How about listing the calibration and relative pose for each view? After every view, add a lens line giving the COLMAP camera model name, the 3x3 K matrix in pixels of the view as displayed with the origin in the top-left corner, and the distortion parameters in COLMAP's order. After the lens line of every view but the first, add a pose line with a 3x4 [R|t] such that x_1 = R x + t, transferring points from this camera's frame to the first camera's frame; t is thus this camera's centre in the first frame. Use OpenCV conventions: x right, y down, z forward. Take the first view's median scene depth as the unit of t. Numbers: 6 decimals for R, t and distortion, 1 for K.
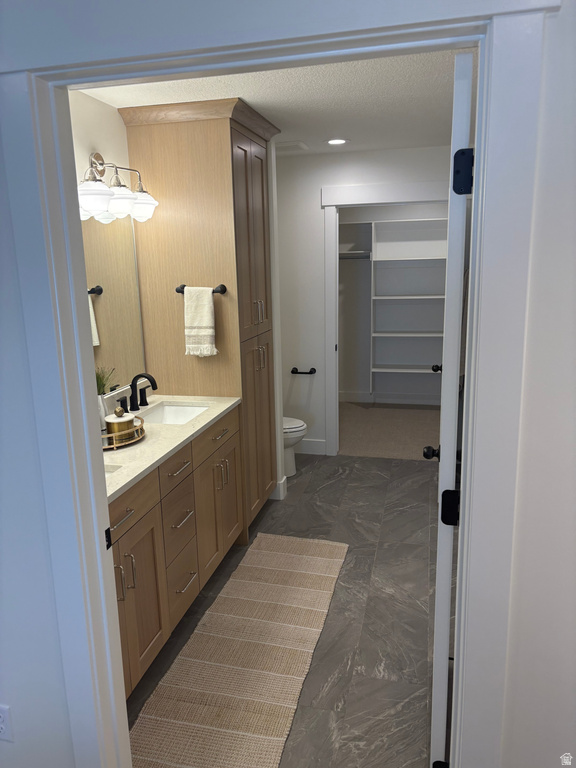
lens RADIAL K [[584.2, 0, 283.9], [0, 584.2, 382.9], [0, 0, 1]] dist [0.041146, -0.024446]
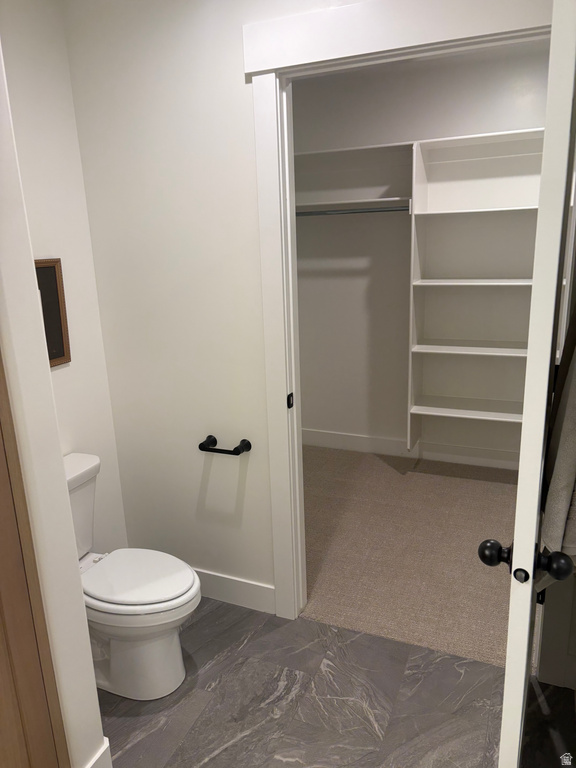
lens RADIAL K [[584.2, 0, 293.5], [0, 584.2, 385.8], [0, 0, 1]] dist [0.041146, -0.024446]
pose [[0.987878, 0.025276, -0.153161, 0.159320], [-0.017381, 0.998461, 0.052668, -0.094662], [0.154257, -0.049368, 0.986797, 0.539616]]
